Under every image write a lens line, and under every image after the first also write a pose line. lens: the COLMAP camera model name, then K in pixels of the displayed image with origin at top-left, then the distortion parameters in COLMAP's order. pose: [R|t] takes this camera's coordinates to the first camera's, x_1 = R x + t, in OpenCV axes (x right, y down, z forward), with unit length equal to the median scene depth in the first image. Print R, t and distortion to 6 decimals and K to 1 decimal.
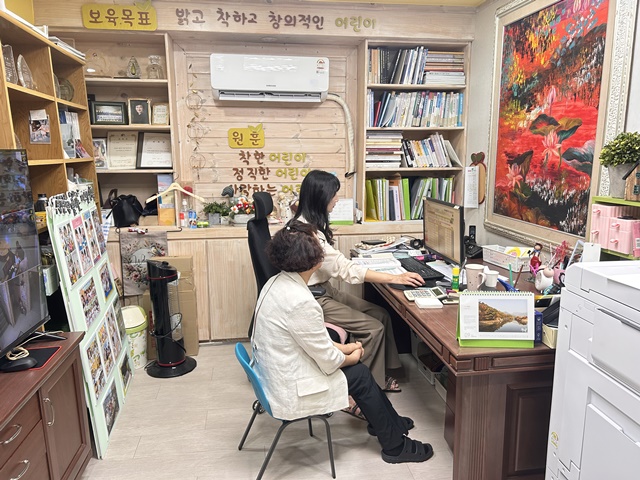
lens RADIAL K [[487.4, 0, 320.0], [0, 487.4, 240.0], [0, 0, 1]] dist [0.028961, -0.002778]
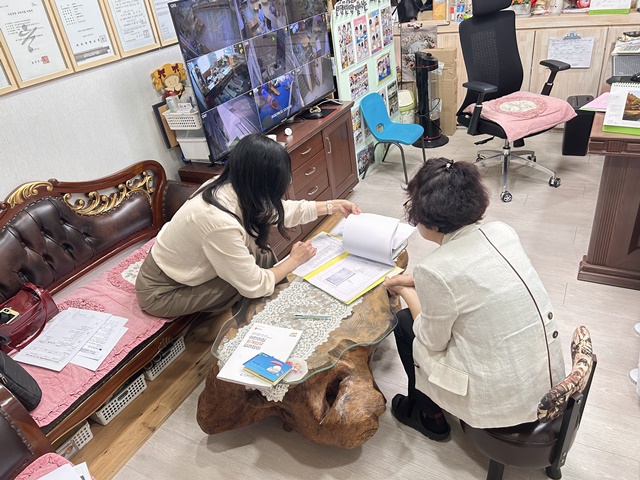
lens RADIAL K [[487.4, 0, 320.0], [0, 487.4, 240.0], [0, 0, 1]] dist [0.028961, -0.002778]
pose [[0.791937, 0.232592, -0.564567, 0.272622], [0.007927, 0.920613, 0.390397, -0.006316], [0.610551, -0.313645, 0.727224, -0.207785]]
